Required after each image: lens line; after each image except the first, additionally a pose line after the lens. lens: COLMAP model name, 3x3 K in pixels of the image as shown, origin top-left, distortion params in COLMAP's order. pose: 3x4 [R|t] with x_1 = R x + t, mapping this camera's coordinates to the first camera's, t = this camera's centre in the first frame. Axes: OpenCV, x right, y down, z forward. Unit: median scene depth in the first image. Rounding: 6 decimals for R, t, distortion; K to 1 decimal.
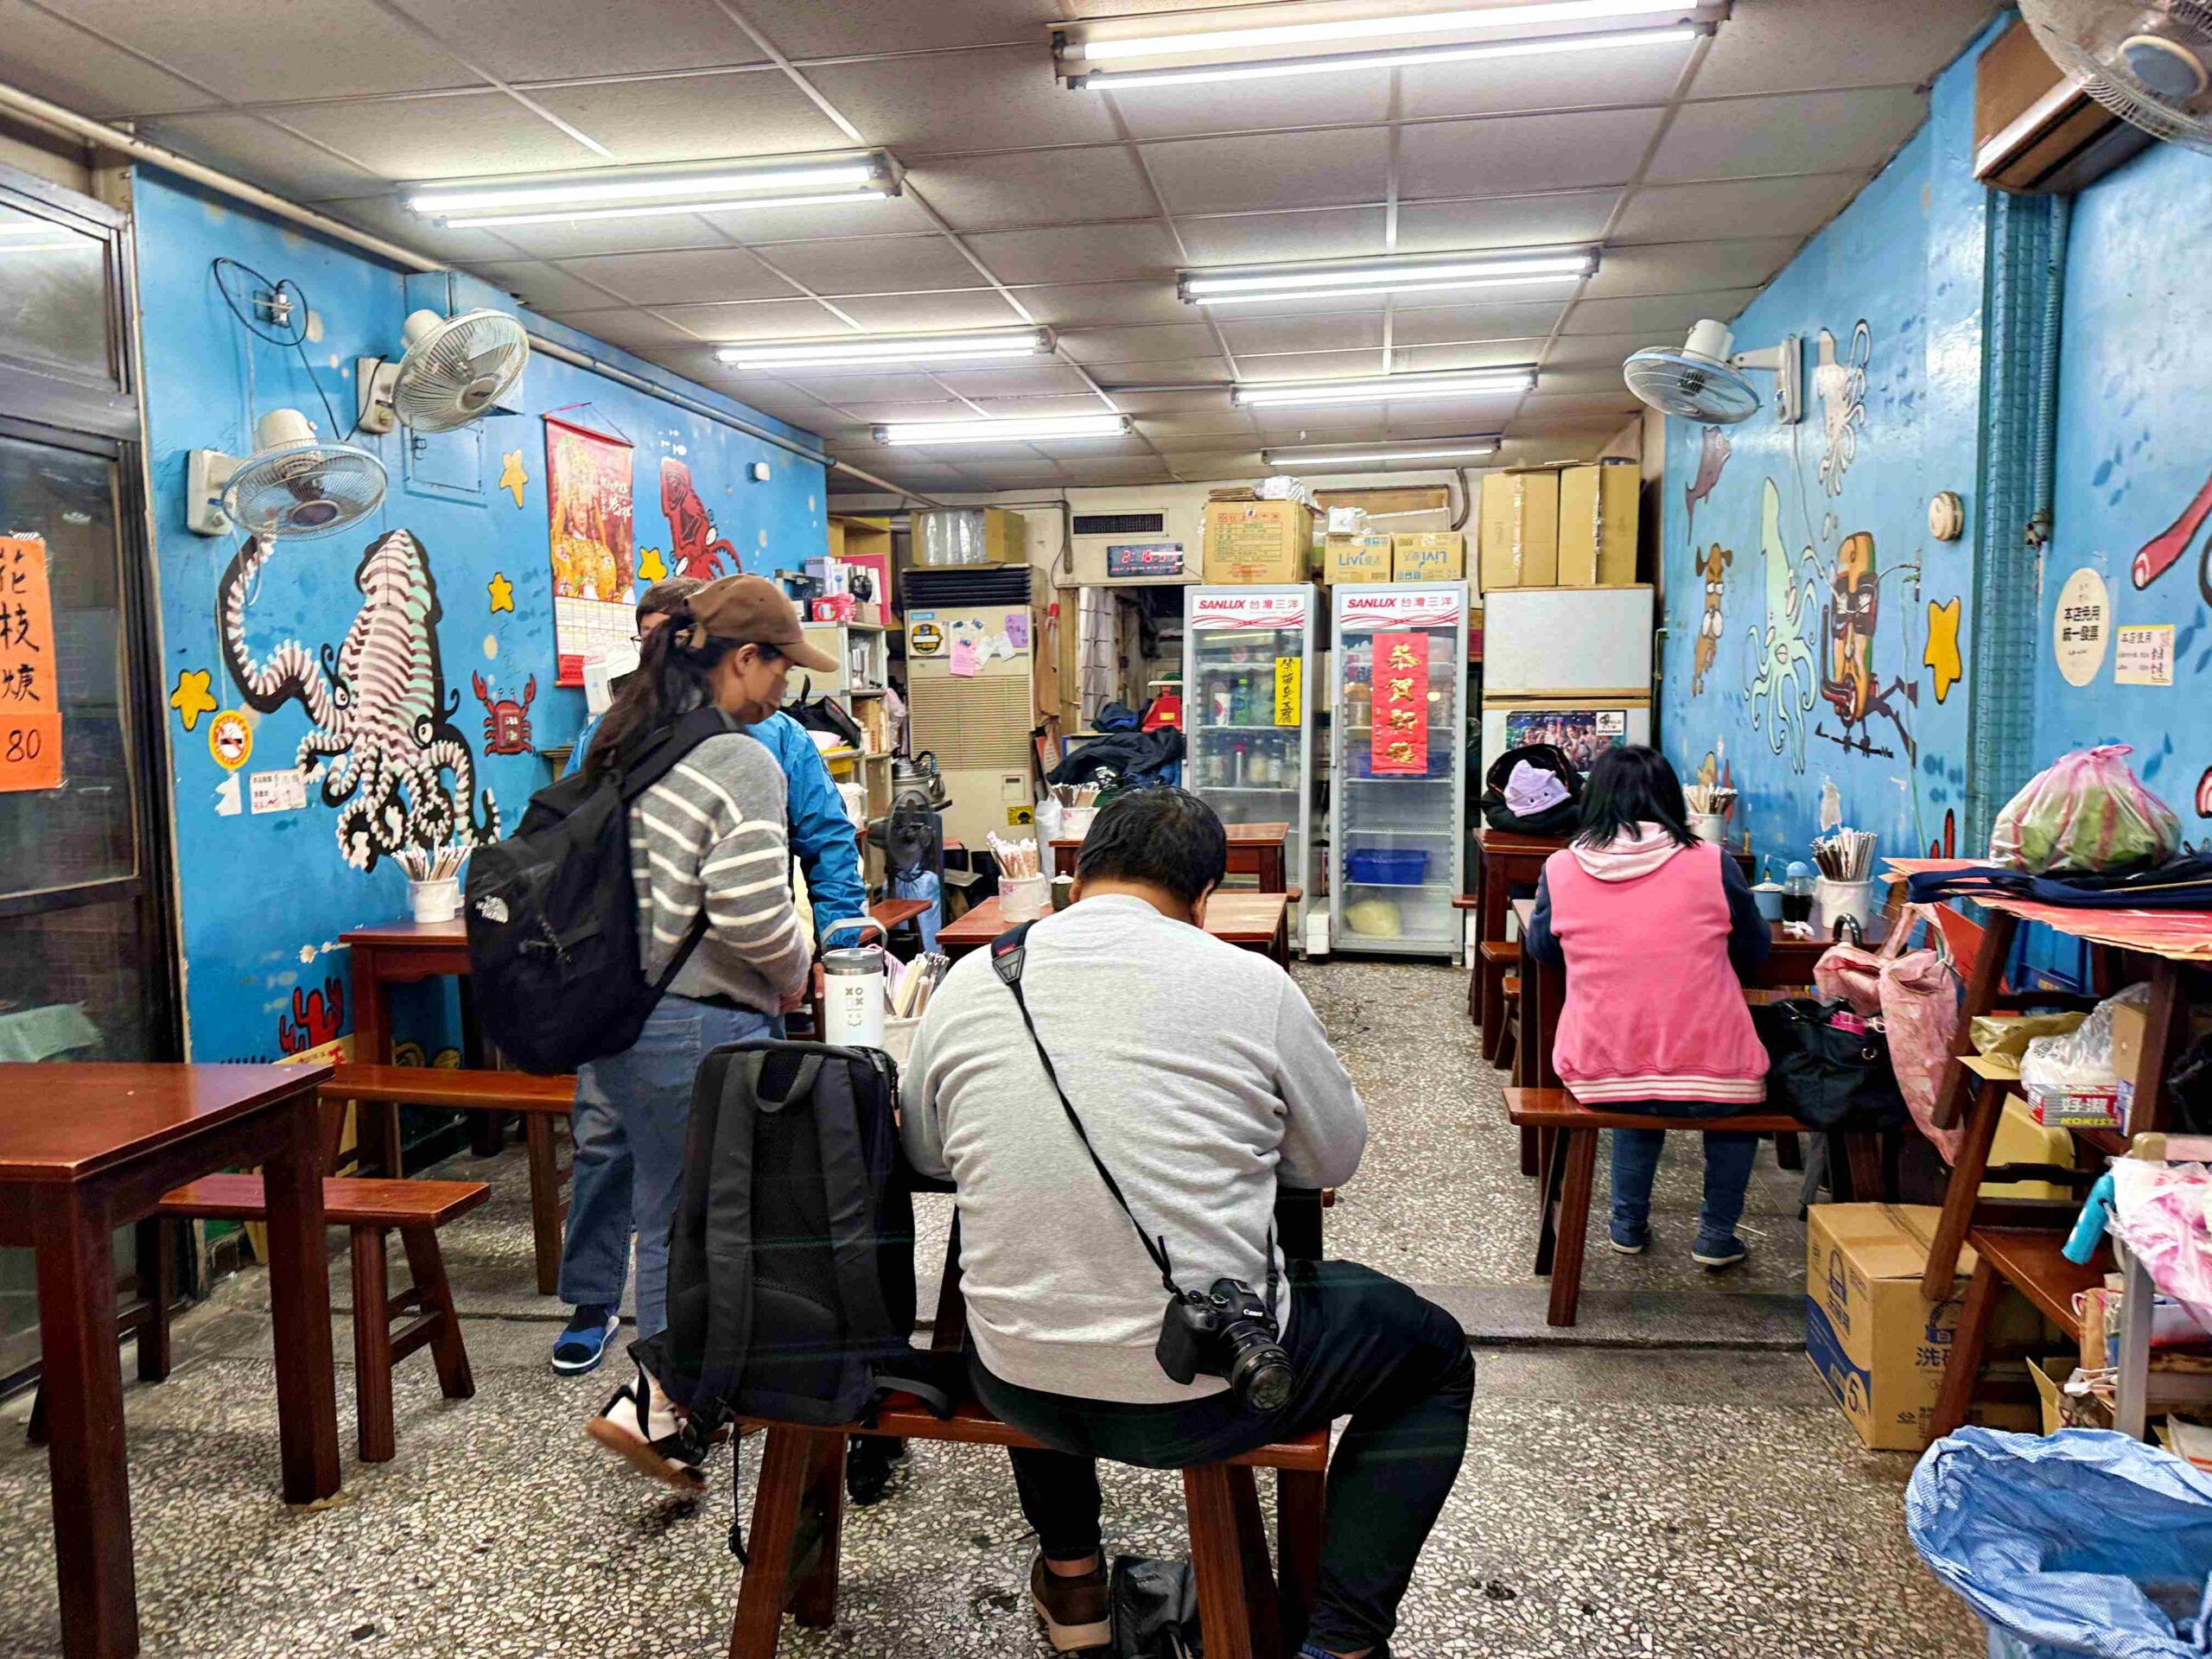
lens RADIAL K [[1517.9, 0, 1106.0], [0, 1517.9, 829.5], [0, 0, 1]] dist [0.003232, -0.001032]
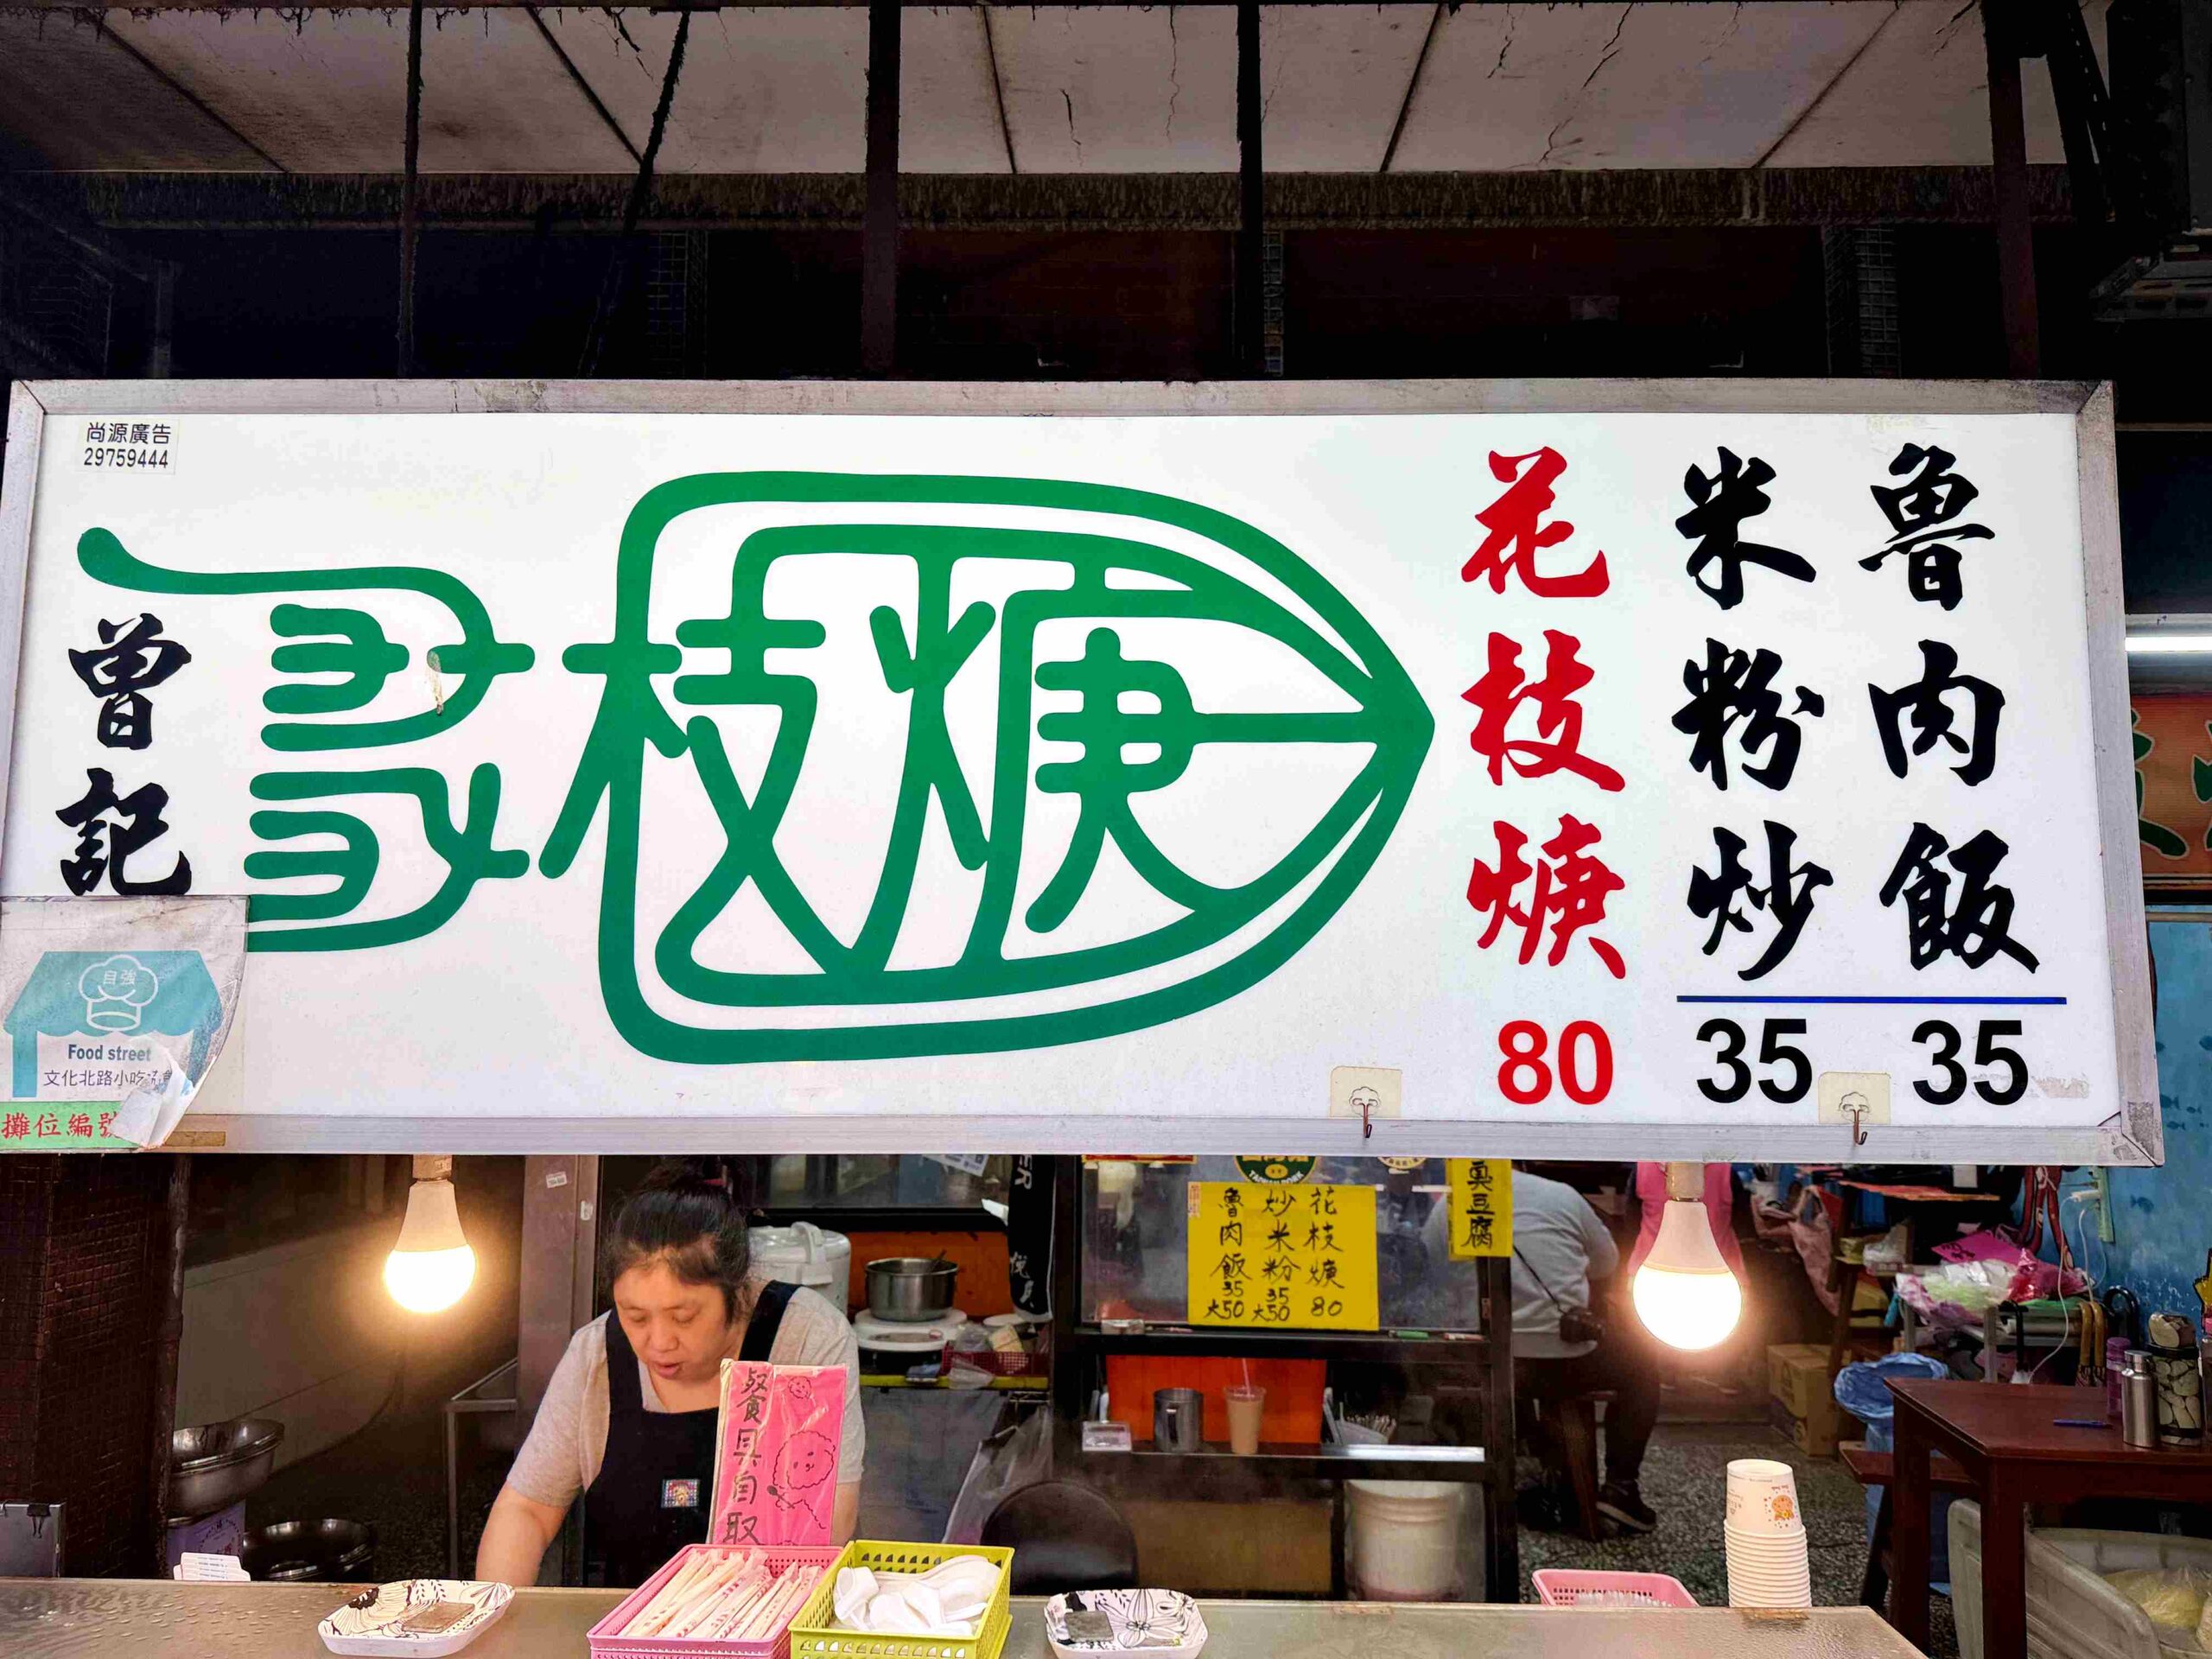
lens RADIAL K [[1539.5, 0, 1115.9], [0, 1539.5, 844.2], [0, 0, 1]] dist [0.156273, -0.280248]
pose [[0.993807, 0.026946, 0.107803, -0.528556], [-0.005445, 0.980797, -0.194958, 0.009705], [-0.110987, 0.193163, 0.974869, -0.875802]]
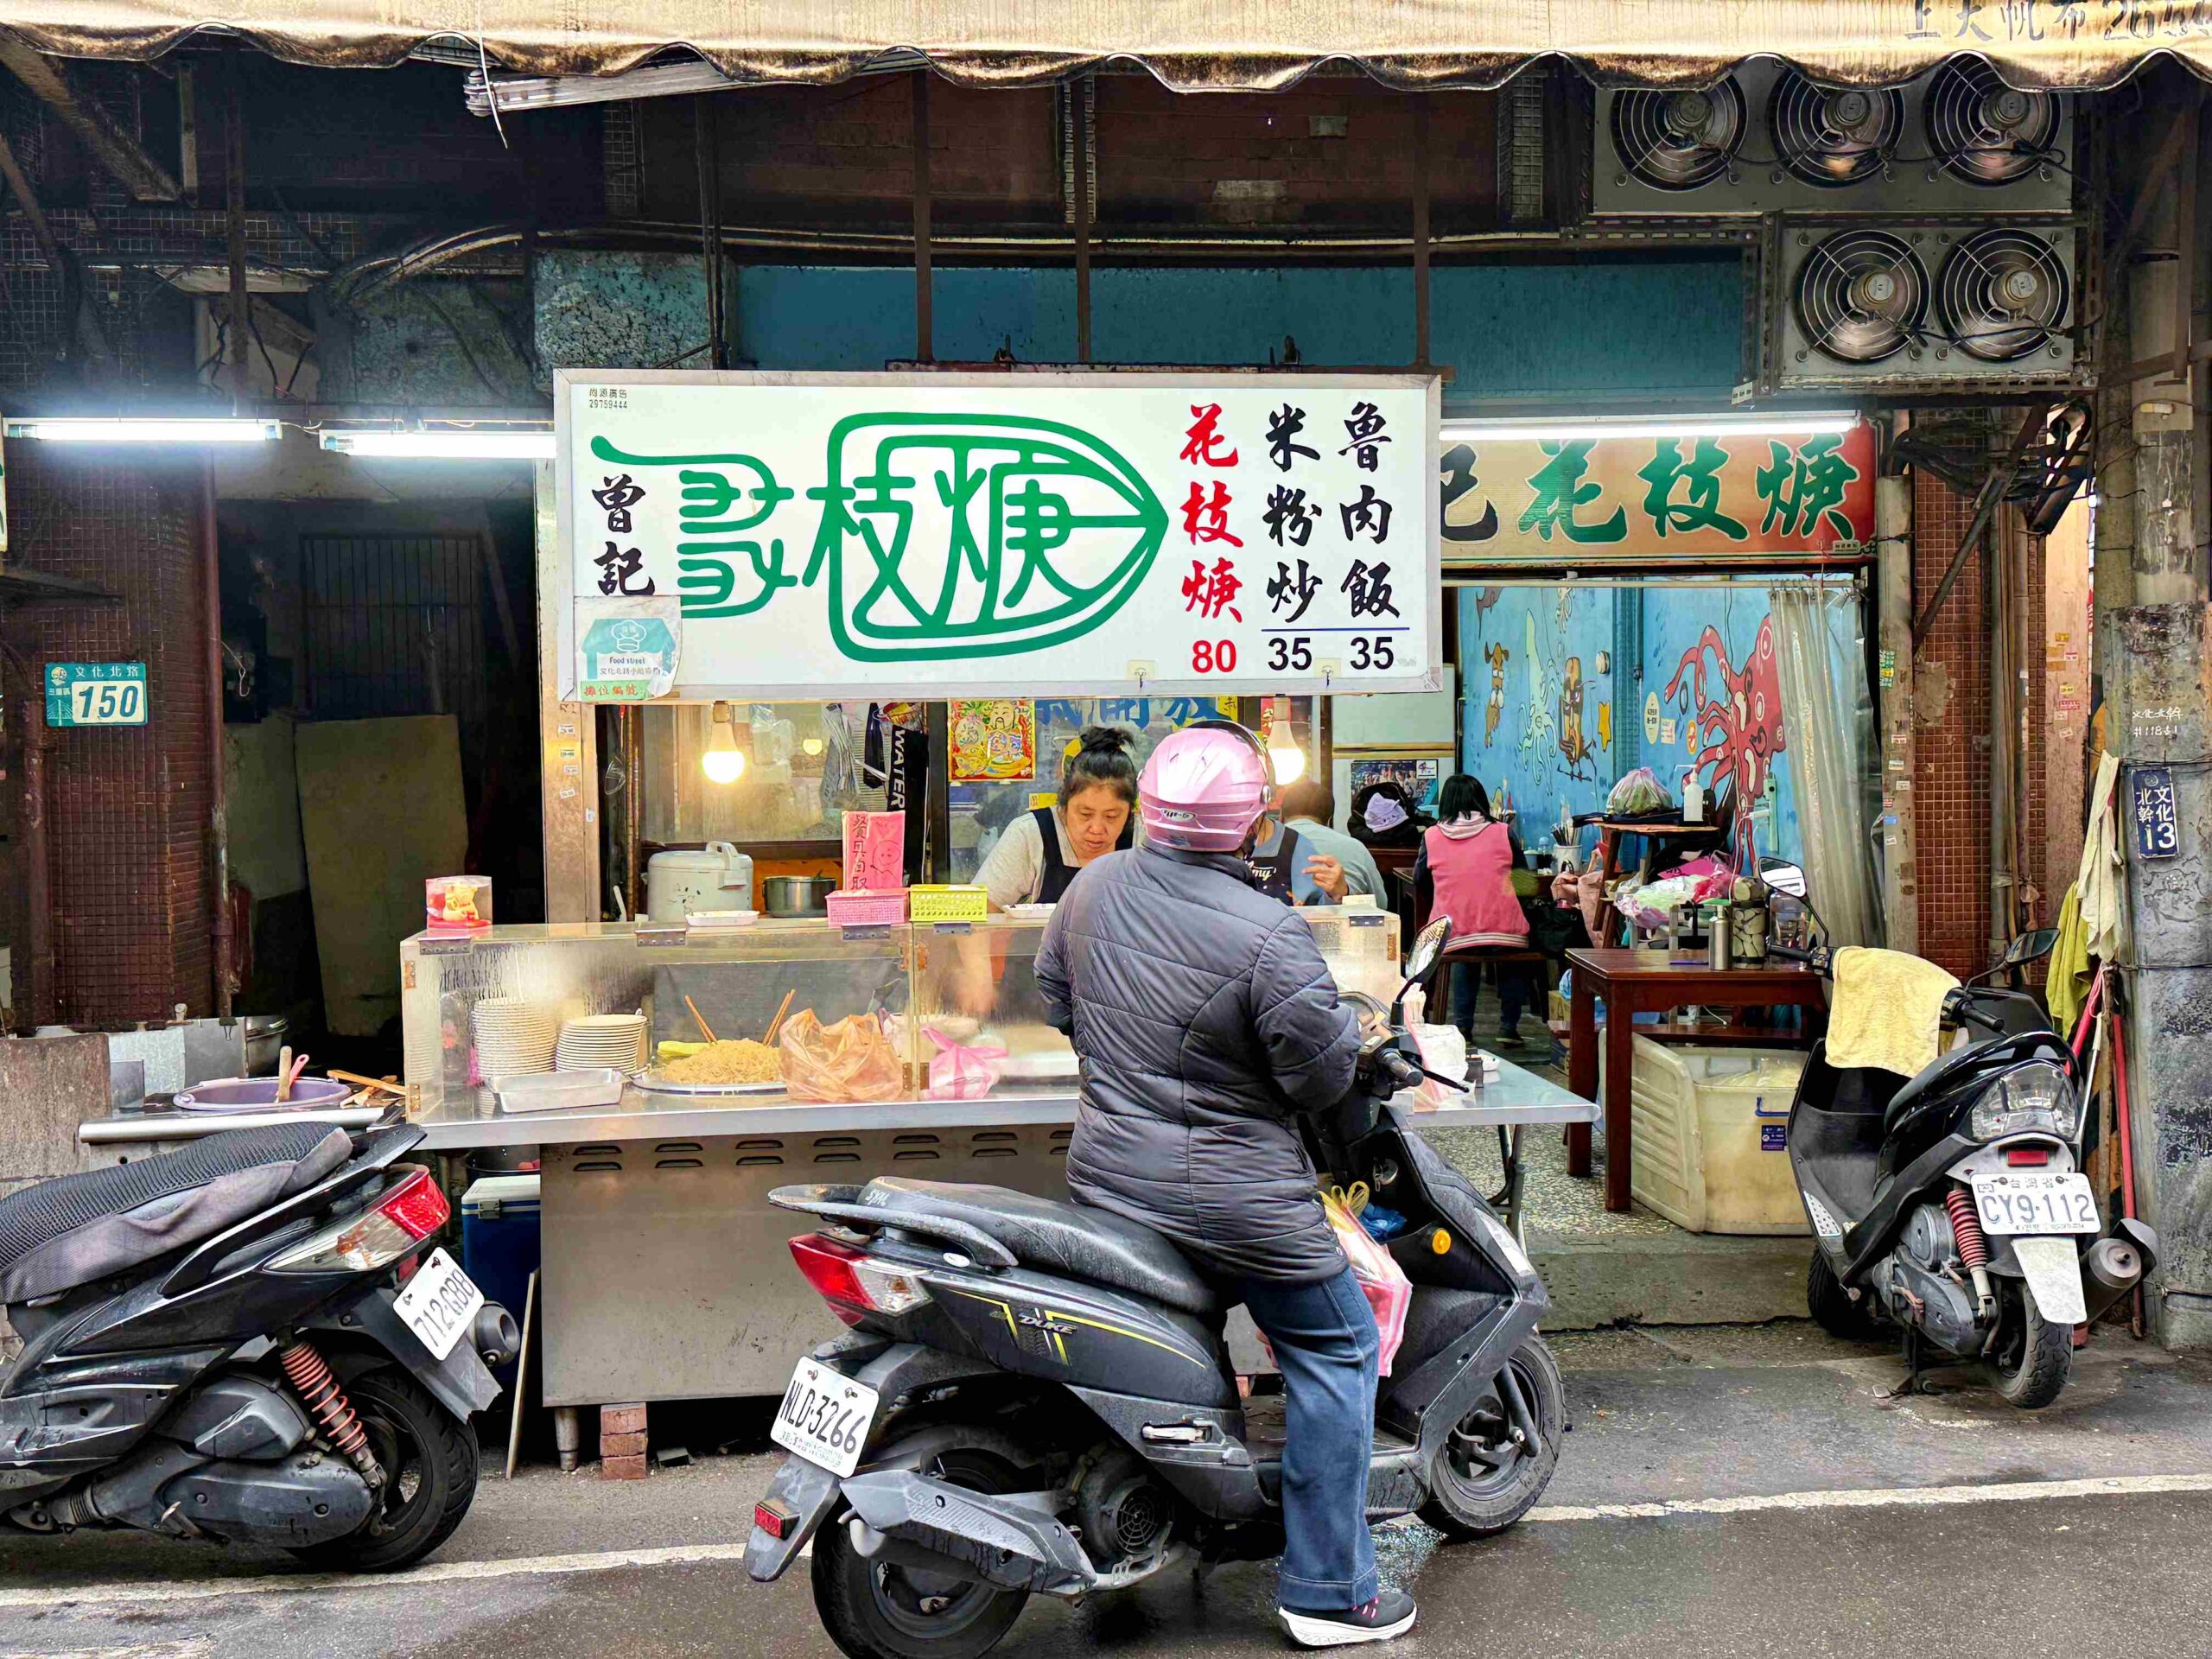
lens RADIAL K [[2558.8, 0, 1106.0], [0, 2558.8, 829.5], [0, 0, 1]] dist [0.131118, 0.008754]
pose [[0.974473, -0.010043, 0.224280, -0.791819], [0.022585, 0.998316, -0.053427, 0.171442], [-0.223366, 0.057128, 0.973059, -1.987156]]
